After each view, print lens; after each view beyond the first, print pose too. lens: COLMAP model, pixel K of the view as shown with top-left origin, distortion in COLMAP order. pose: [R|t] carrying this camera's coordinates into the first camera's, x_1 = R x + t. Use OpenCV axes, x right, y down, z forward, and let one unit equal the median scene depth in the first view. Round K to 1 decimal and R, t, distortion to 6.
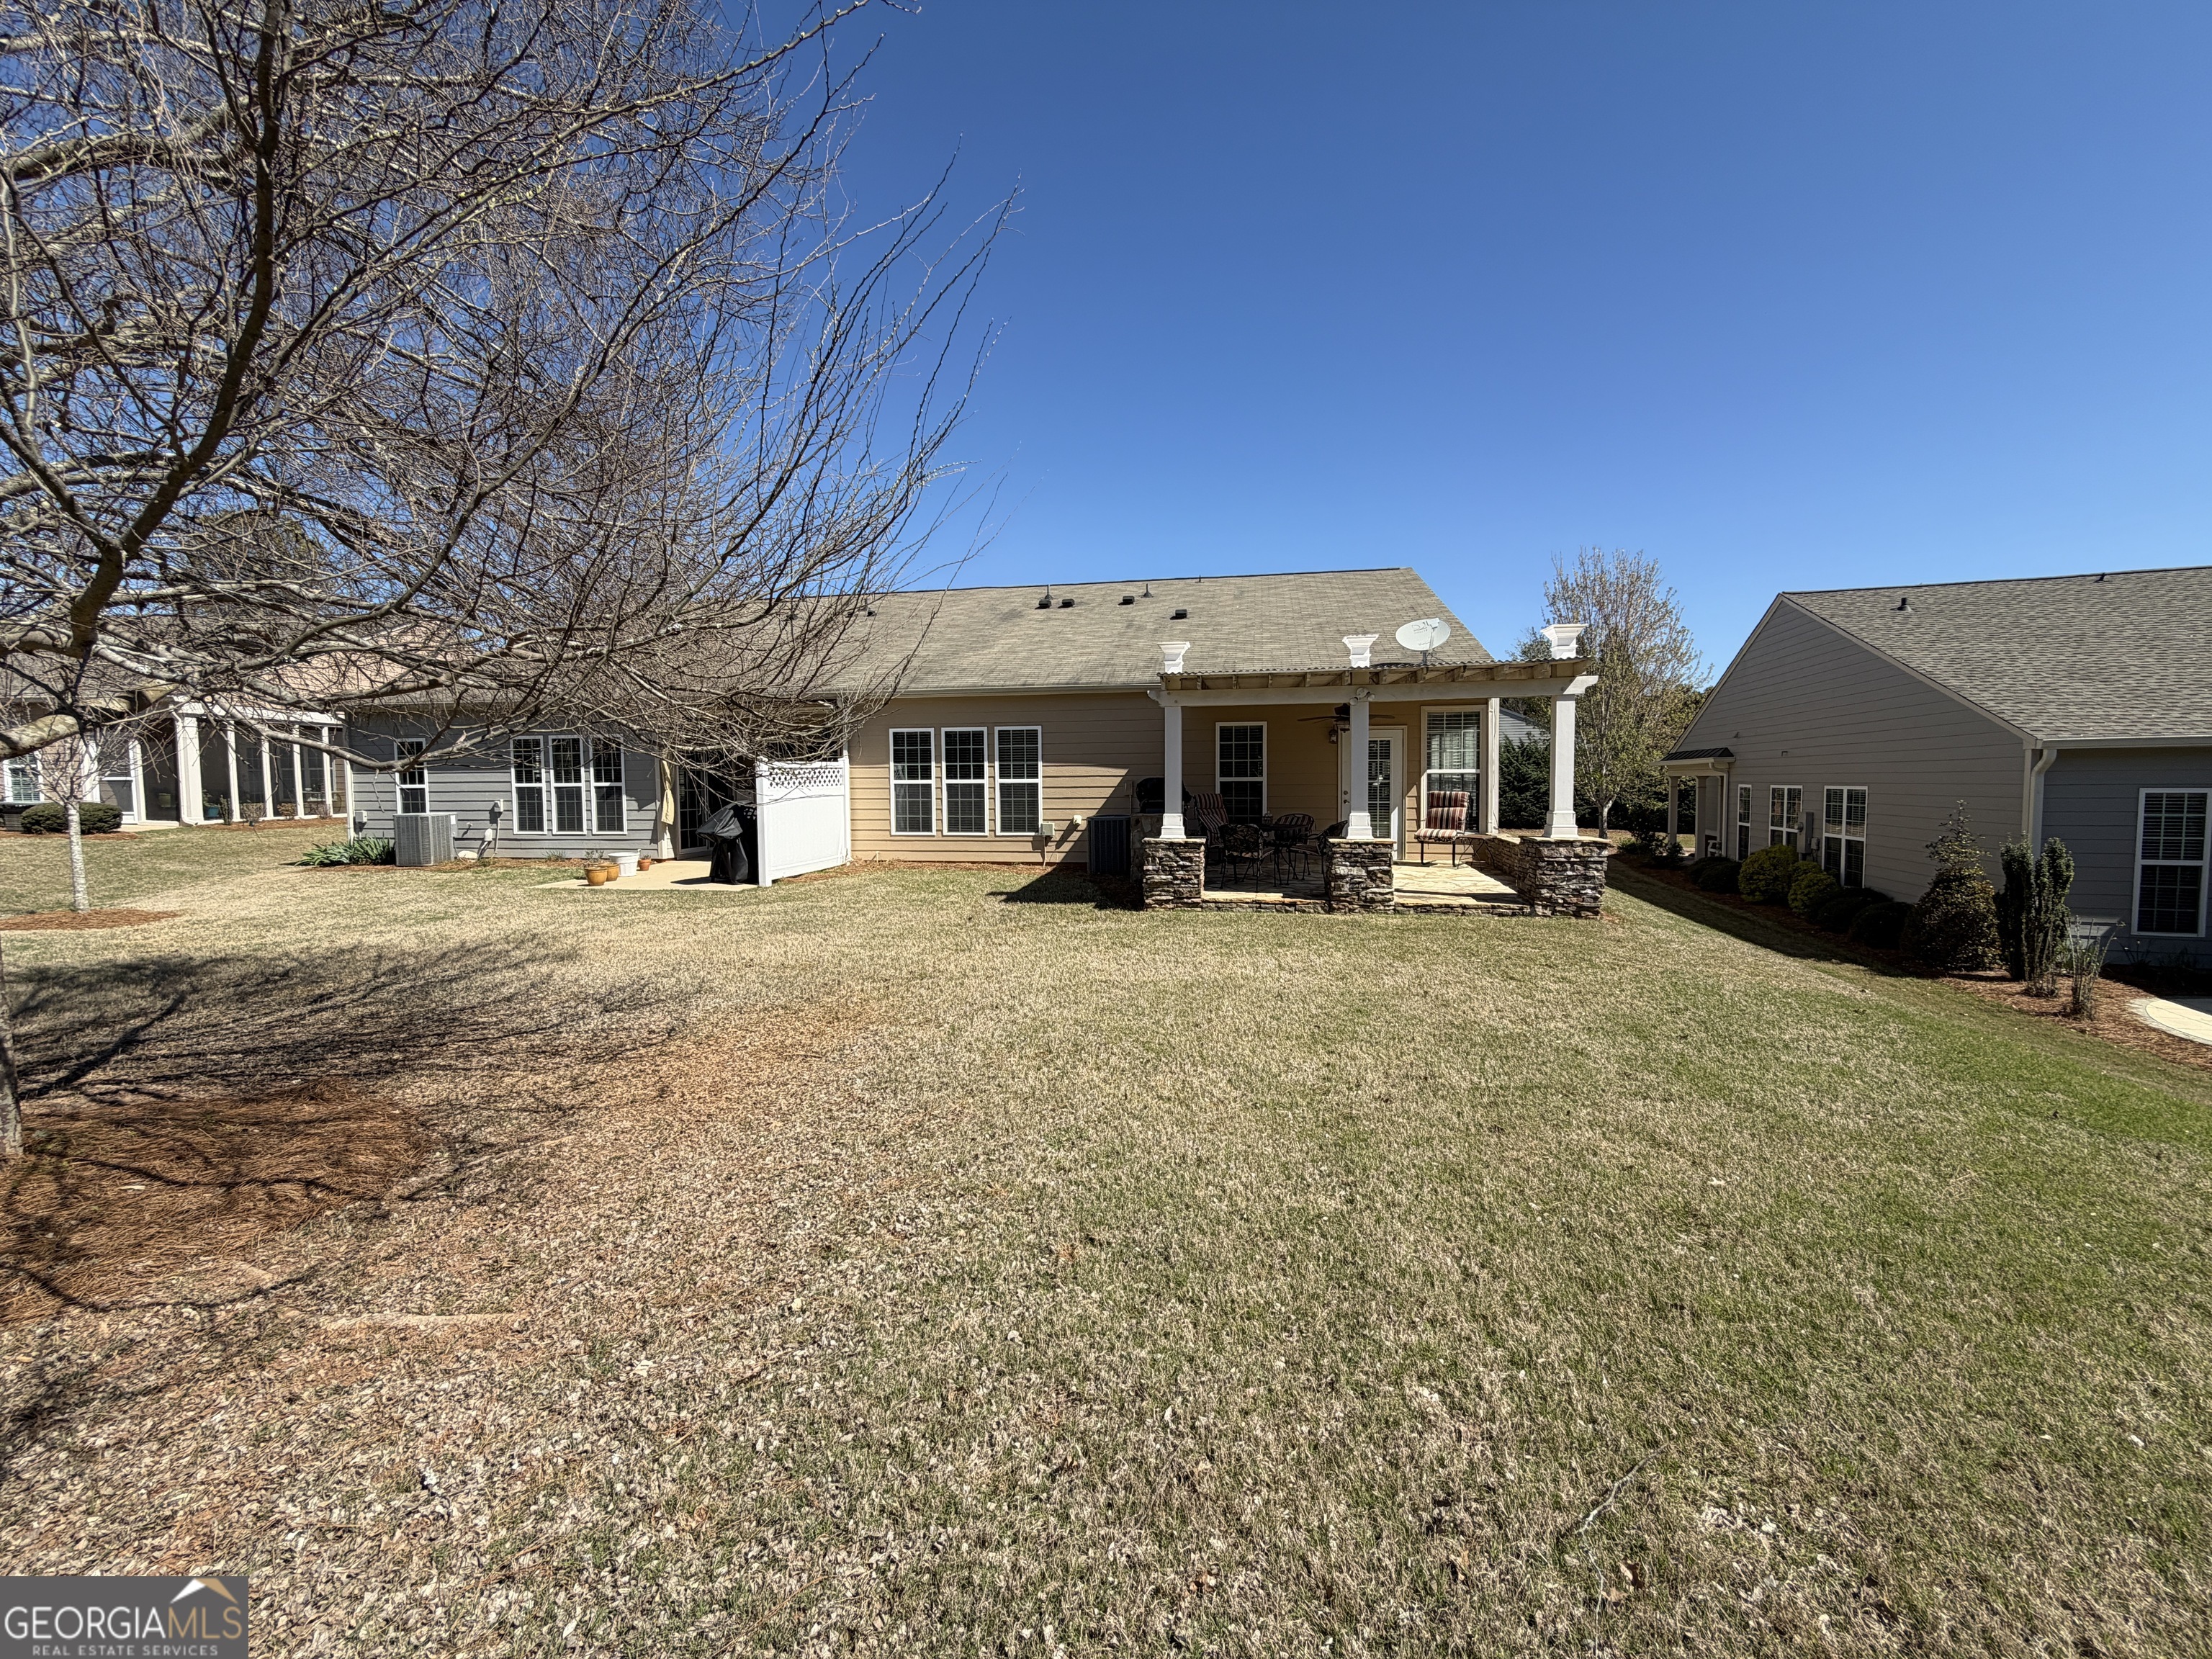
lens RADIAL K [[877.8, 0, 1111.5], [0, 877.8, 828.1], [0, 0, 1]] dist [0.000505, 0.000306]
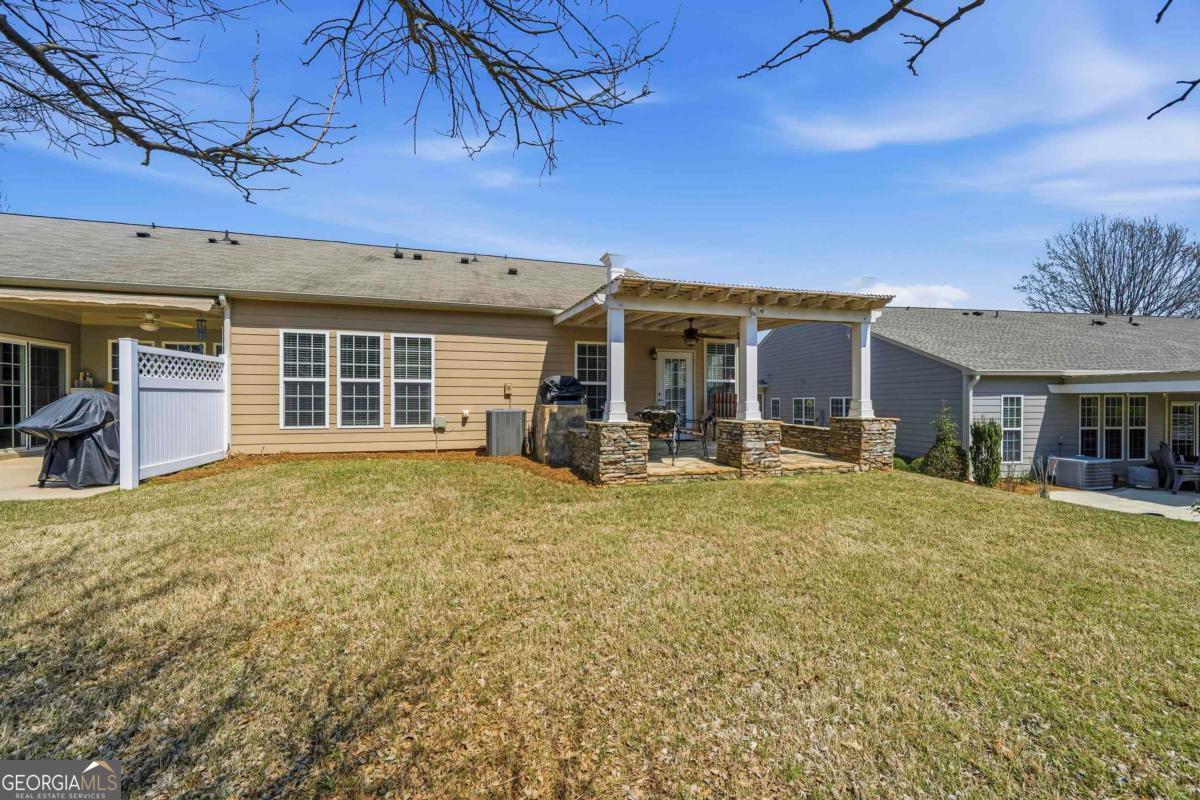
lens RADIAL K [[464.9, 0, 596.5], [0, 464.9, 401.5], [0, 0, 1]] dist [-0.001512, -0.000394]
pose [[0.892082, 0.009400, 0.451775, -0.183168], [0.017765, 0.998281, -0.055849, 0.014620], [-0.451523, 0.057848, 0.890382, 0.368881]]
